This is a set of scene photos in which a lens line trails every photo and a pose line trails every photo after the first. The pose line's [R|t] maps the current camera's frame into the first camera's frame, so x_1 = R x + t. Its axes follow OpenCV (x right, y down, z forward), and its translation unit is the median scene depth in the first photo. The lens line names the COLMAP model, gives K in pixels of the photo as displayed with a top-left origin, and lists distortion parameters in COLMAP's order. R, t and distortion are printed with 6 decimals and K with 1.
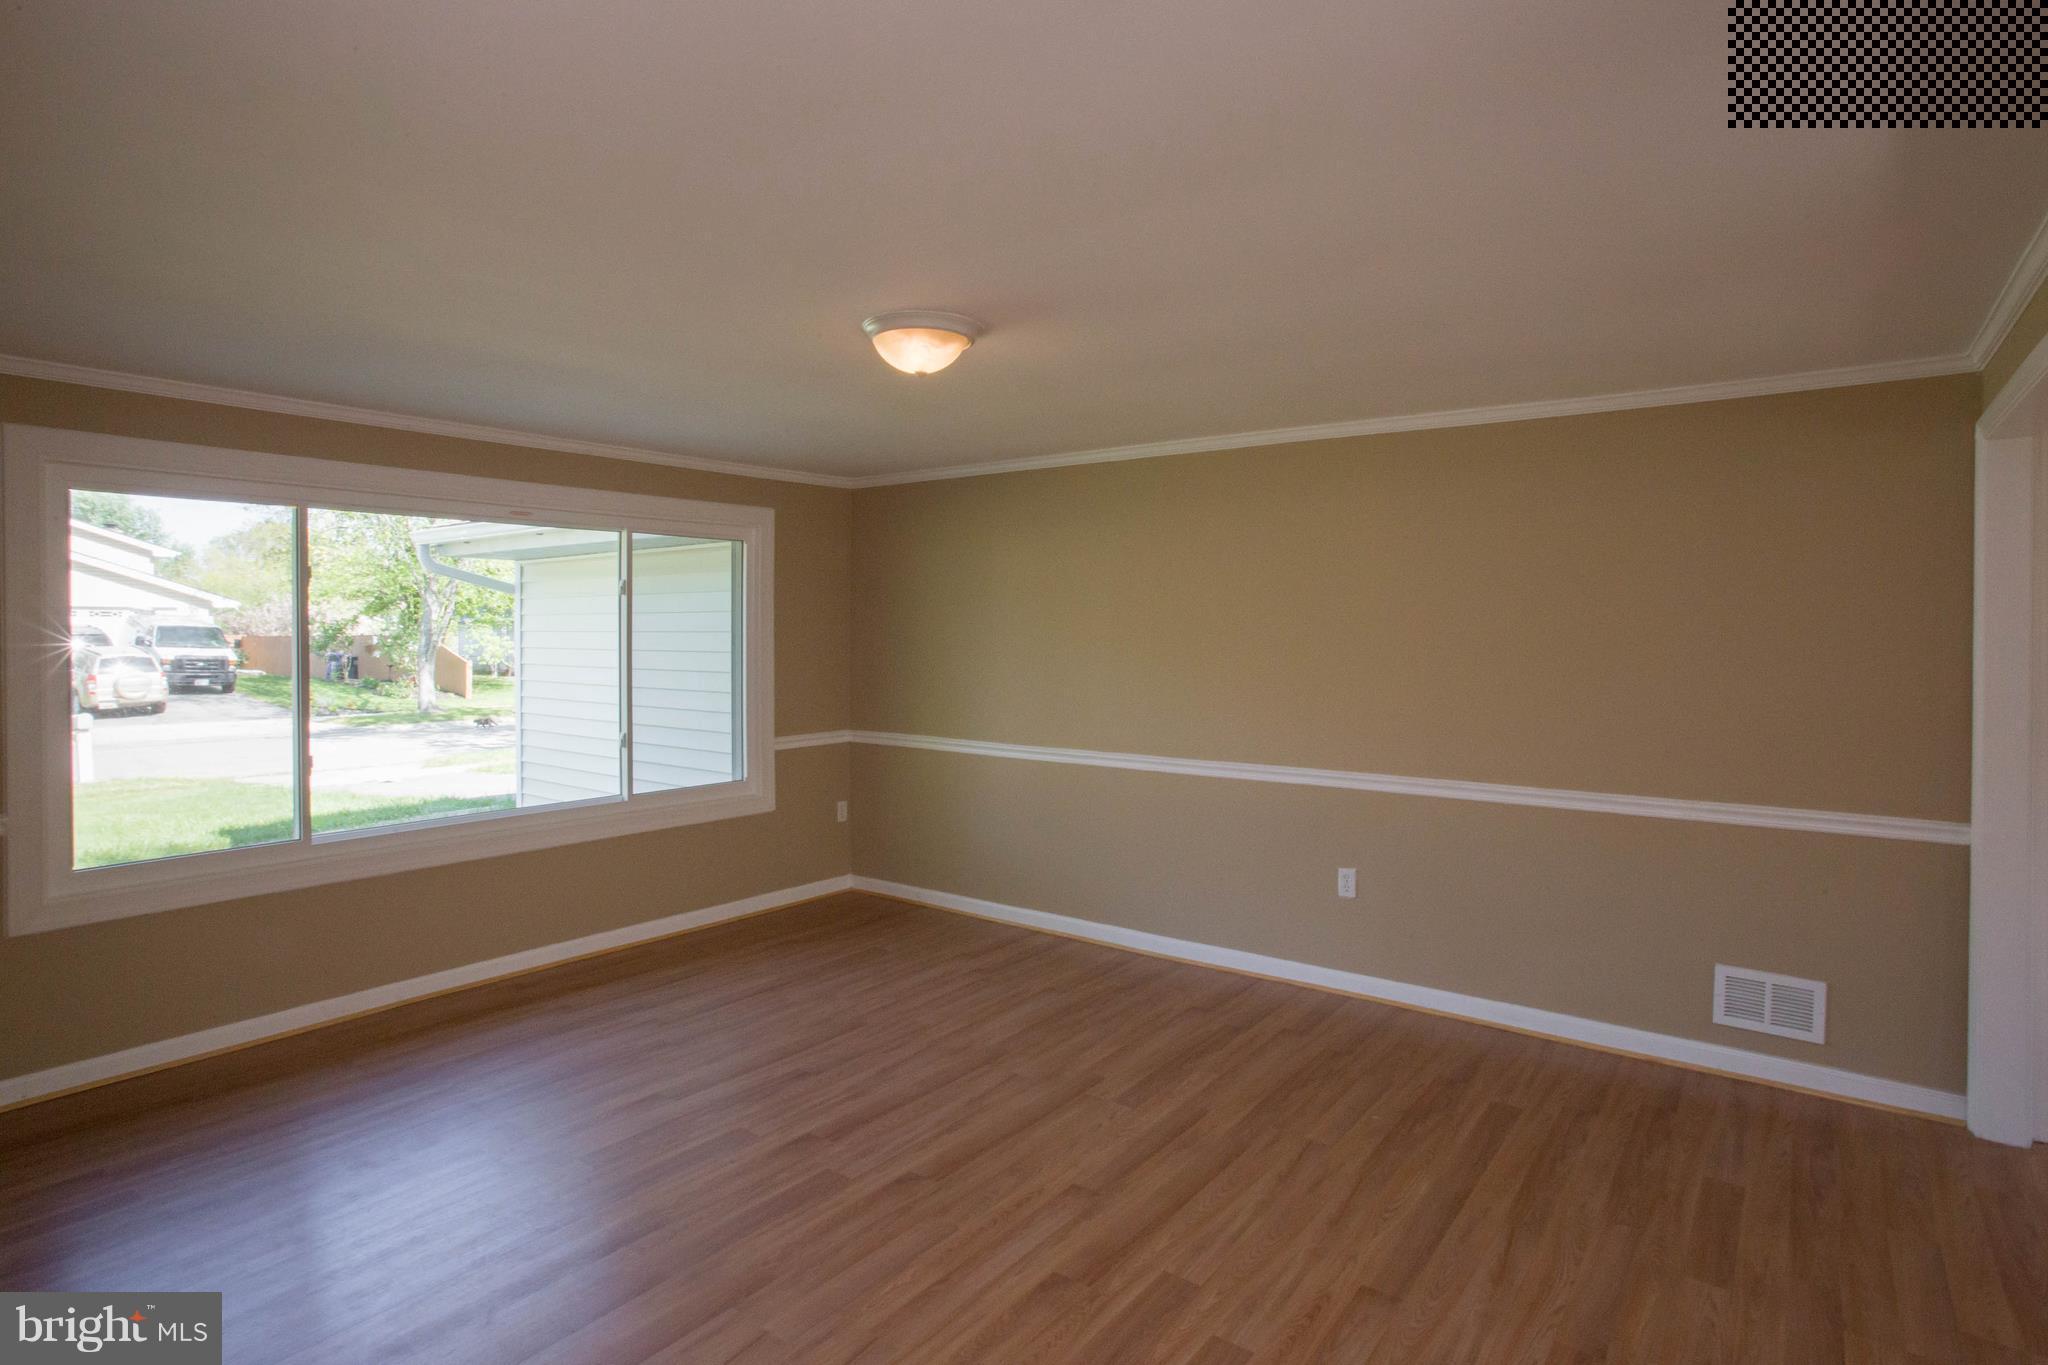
lens RADIAL K [[1075.4, 0, 1020.0], [0, 1075.4, 635.3], [0, 0, 1]] dist [-0.075974, 0.032520]
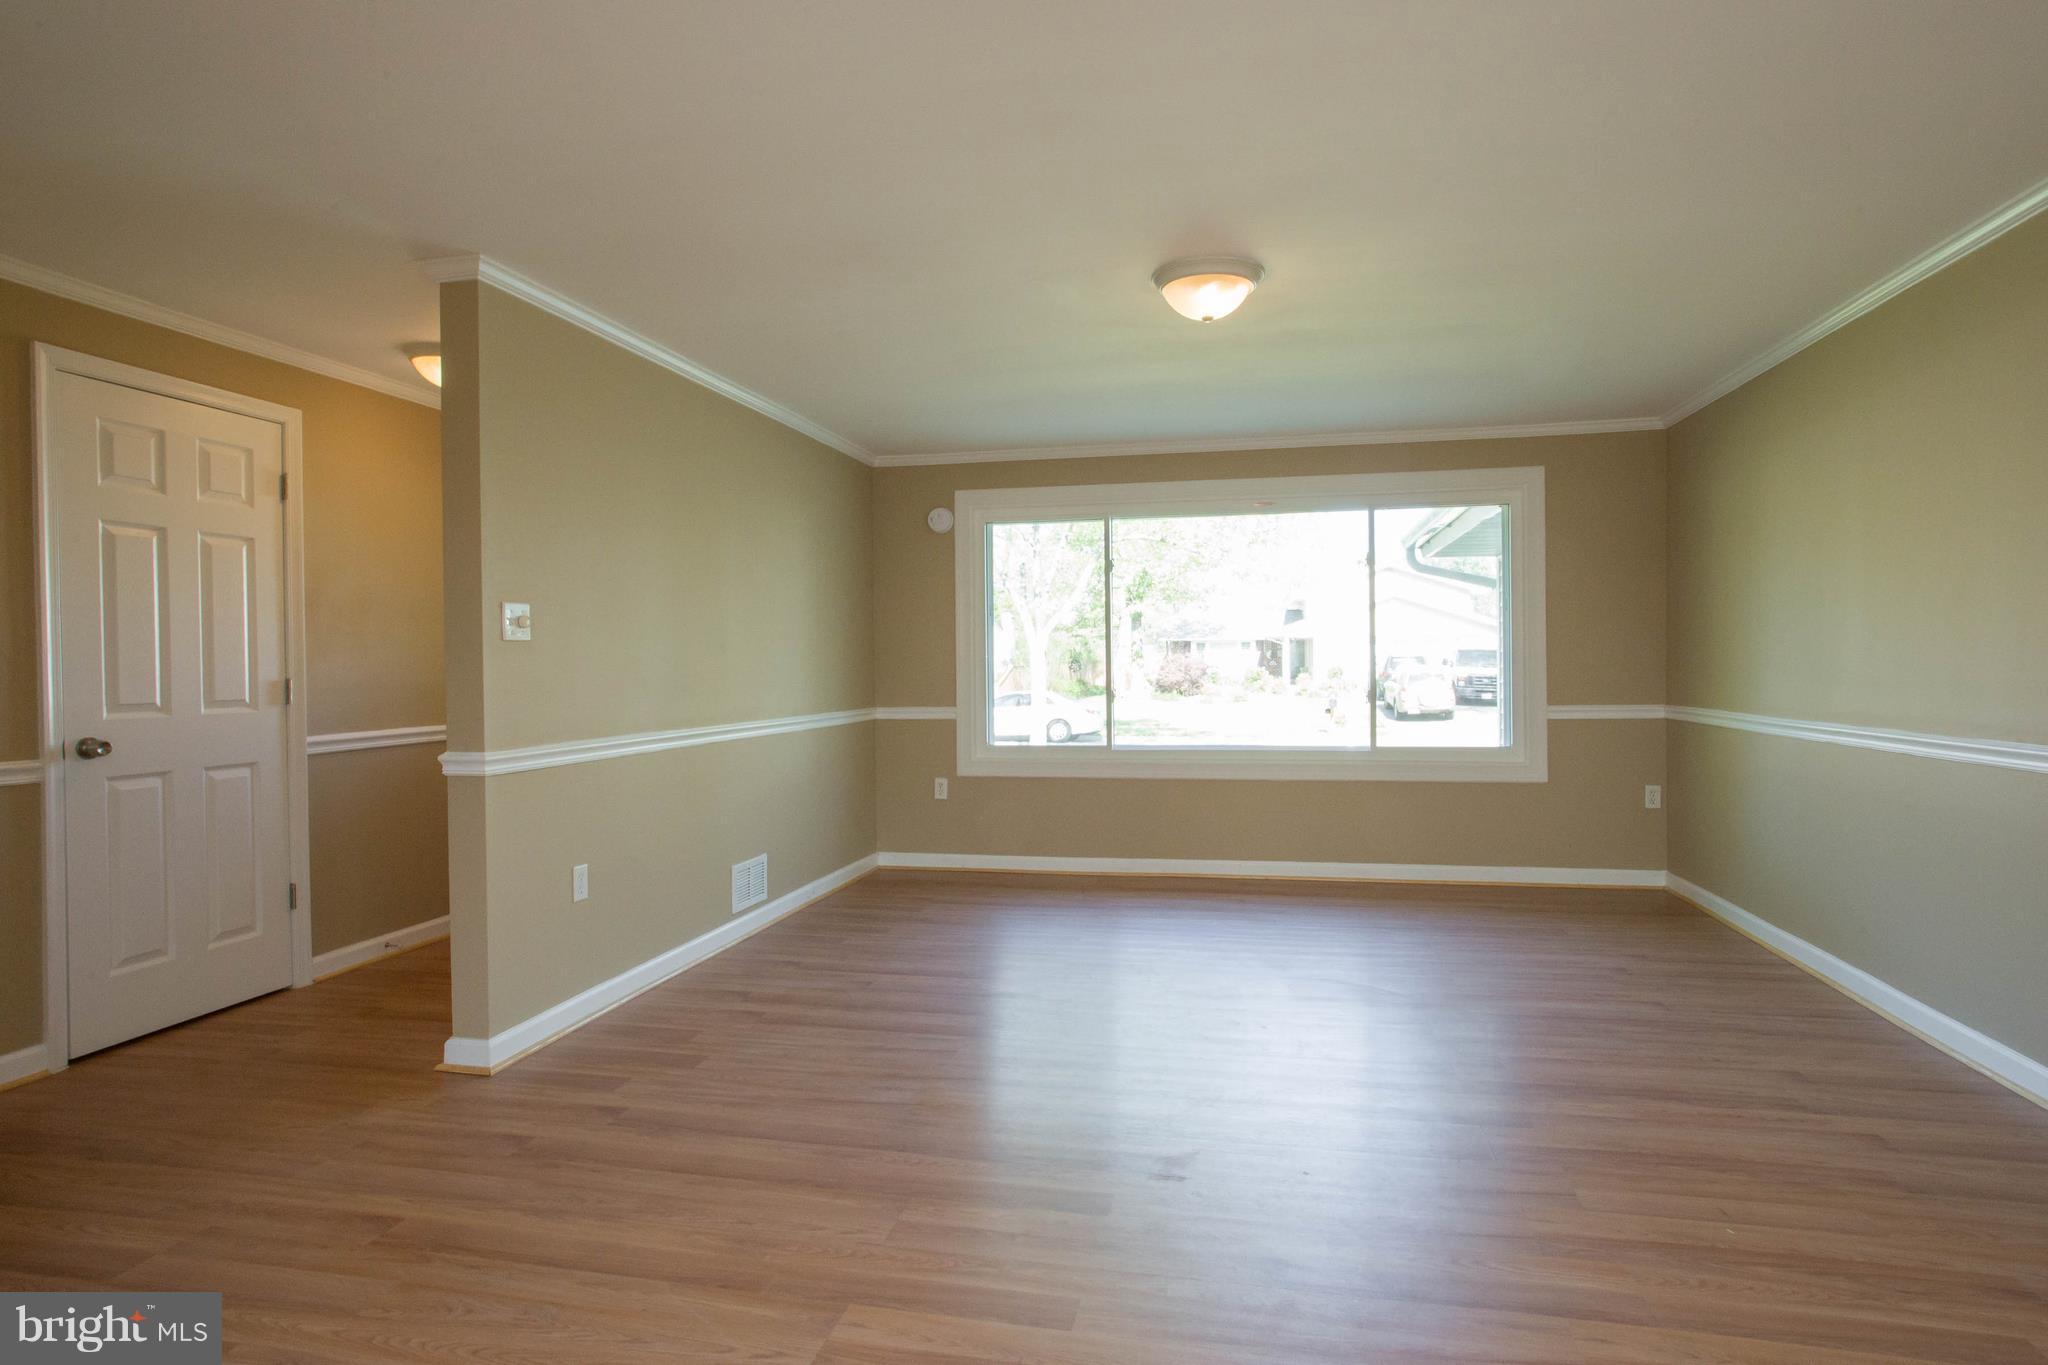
lens RADIAL K [[1004.1, 0, 1012.7], [0, 1004.1, 675.3], [0, 0, 1]] dist [0.003459, 0.000665]
pose [[0.450185, 0.010341, -0.892875, 0.364607], [0.007760, 0.999850, 0.015493, 0.051552], [0.892902, -0.013903, 0.450037, 0.171353]]
